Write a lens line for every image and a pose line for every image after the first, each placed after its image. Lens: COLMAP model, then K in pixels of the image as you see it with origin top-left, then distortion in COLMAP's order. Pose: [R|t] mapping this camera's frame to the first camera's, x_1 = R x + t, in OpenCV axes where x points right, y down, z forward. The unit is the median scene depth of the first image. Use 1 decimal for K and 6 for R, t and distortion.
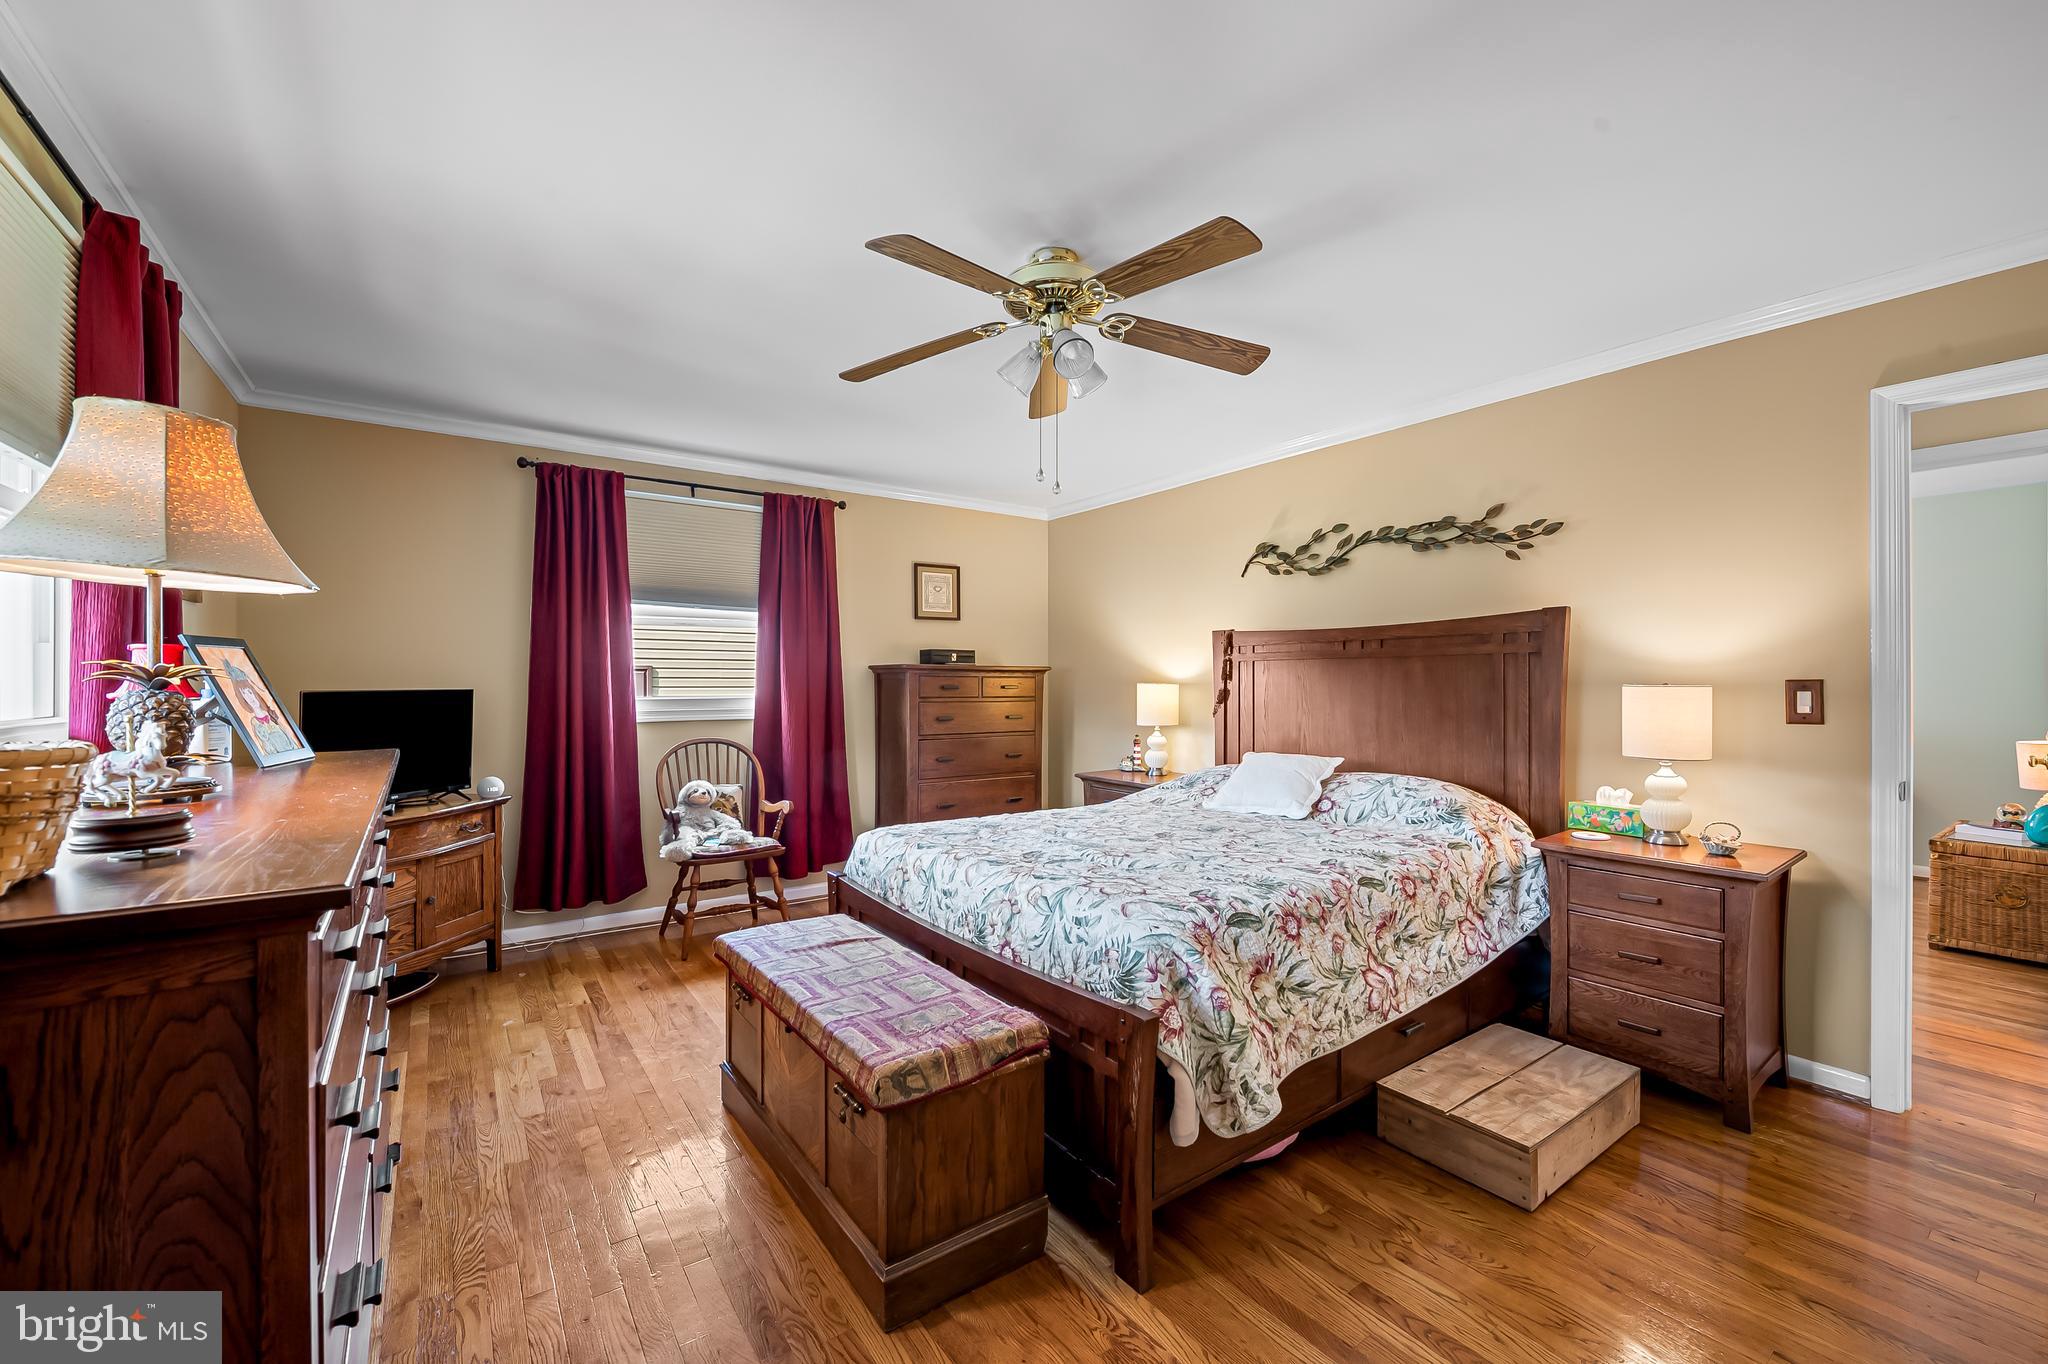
lens RADIAL K [[823.5, 0, 1030.6], [0, 823.5, 661.0], [0, 0, 1]] dist [-0.001294, -0.003135]
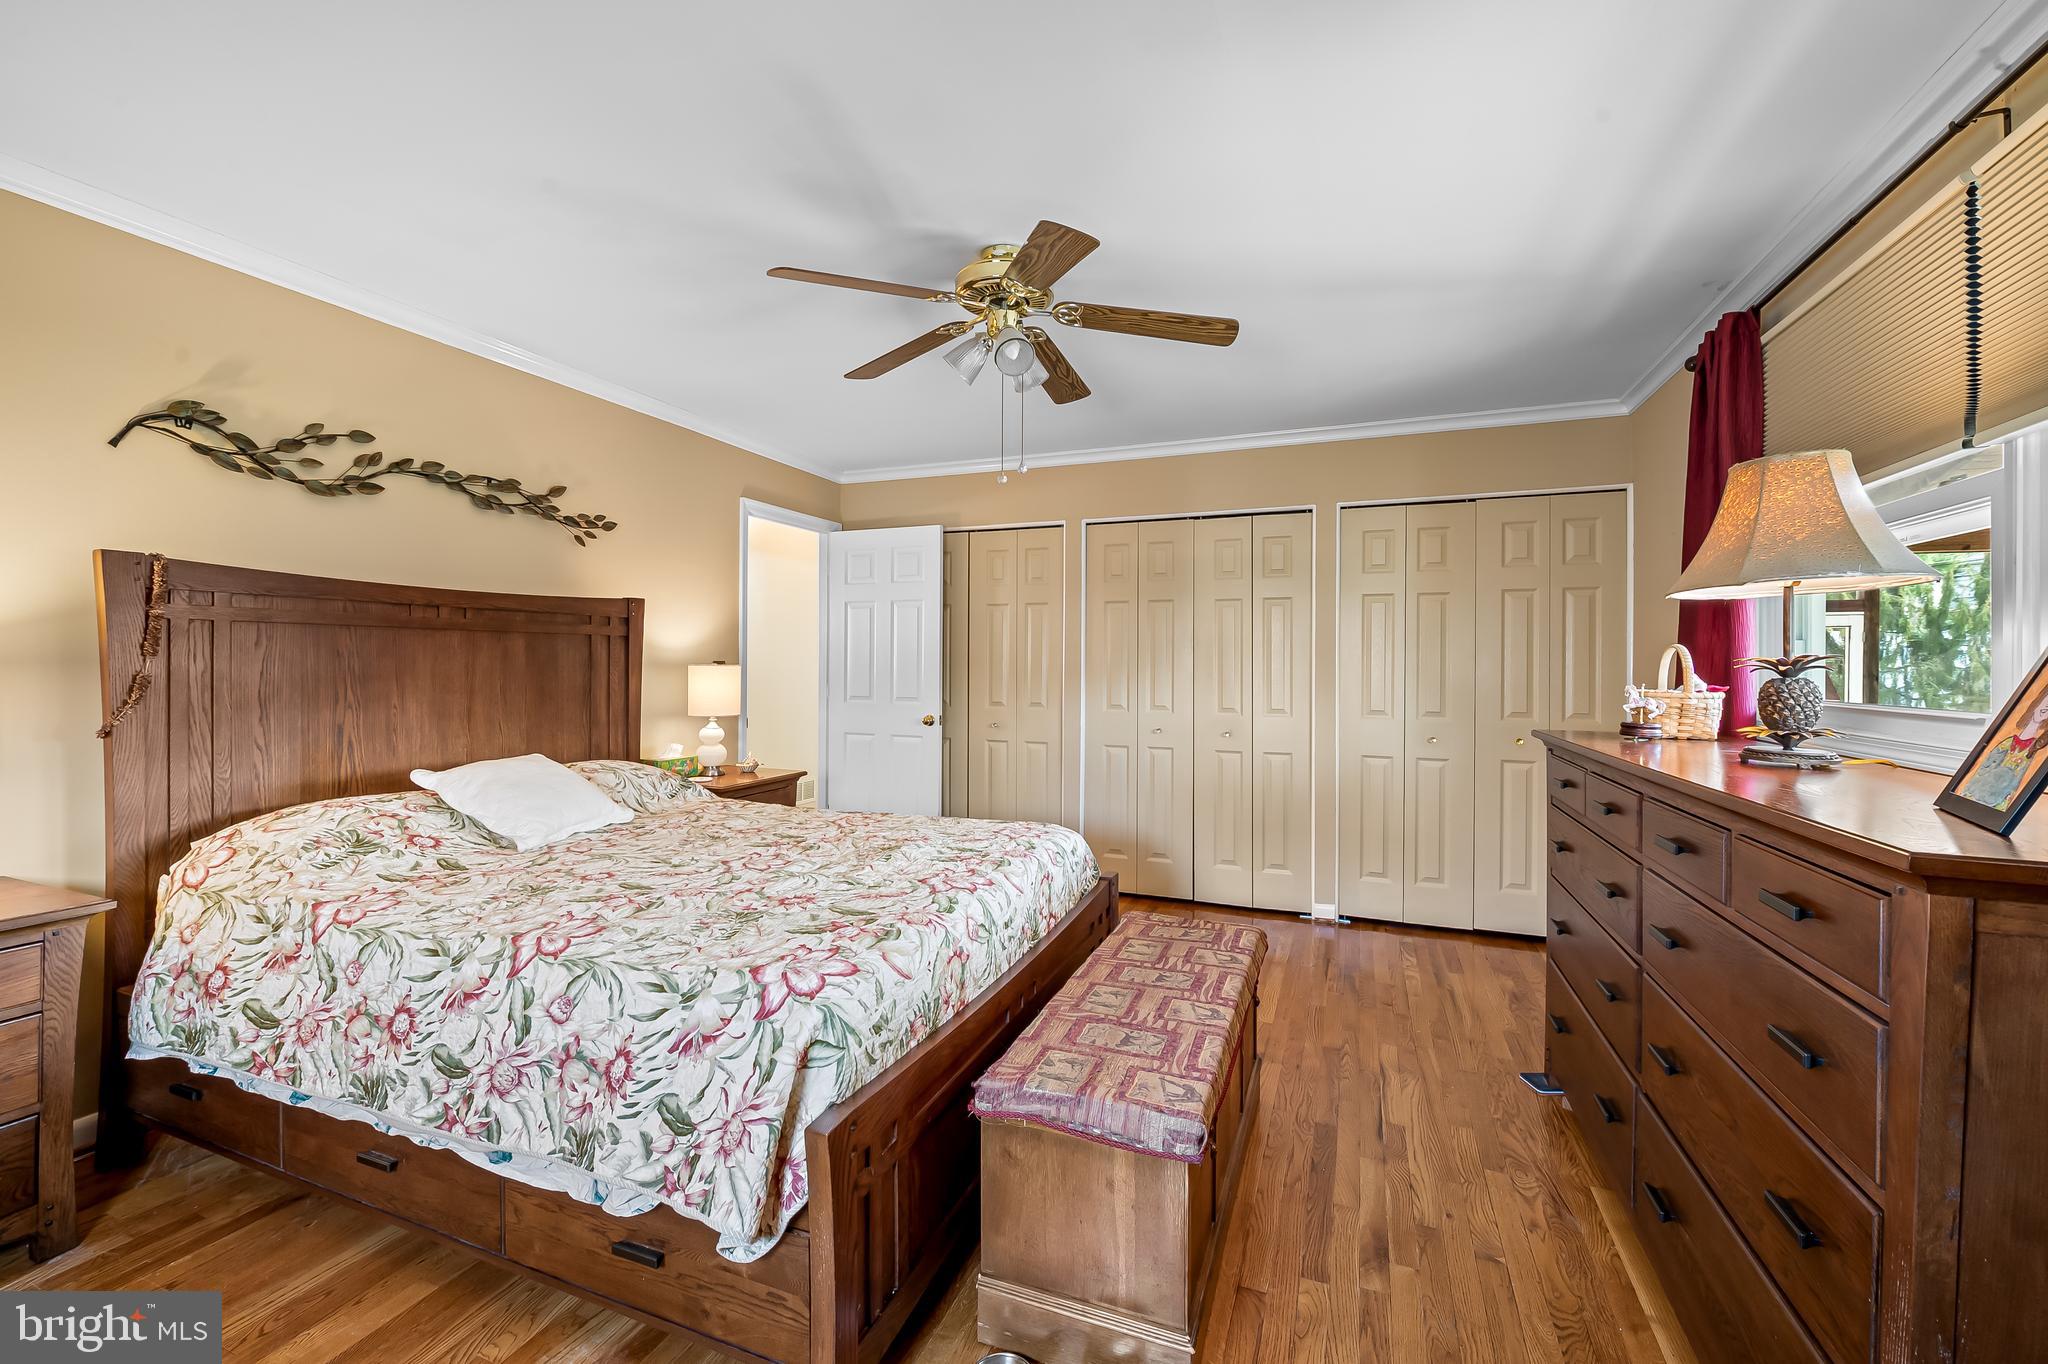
lens RADIAL K [[823.5, 0, 1030.6], [0, 823.5, 661.0], [0, 0, 1]] dist [-0.001294, -0.003135]
pose [[-0.538120, 0.003938, 0.842859, -0.540145], [-0.021587, 0.999597, -0.018453, 0.027675], [-0.842592, -0.028125, -0.537818, 0.967707]]
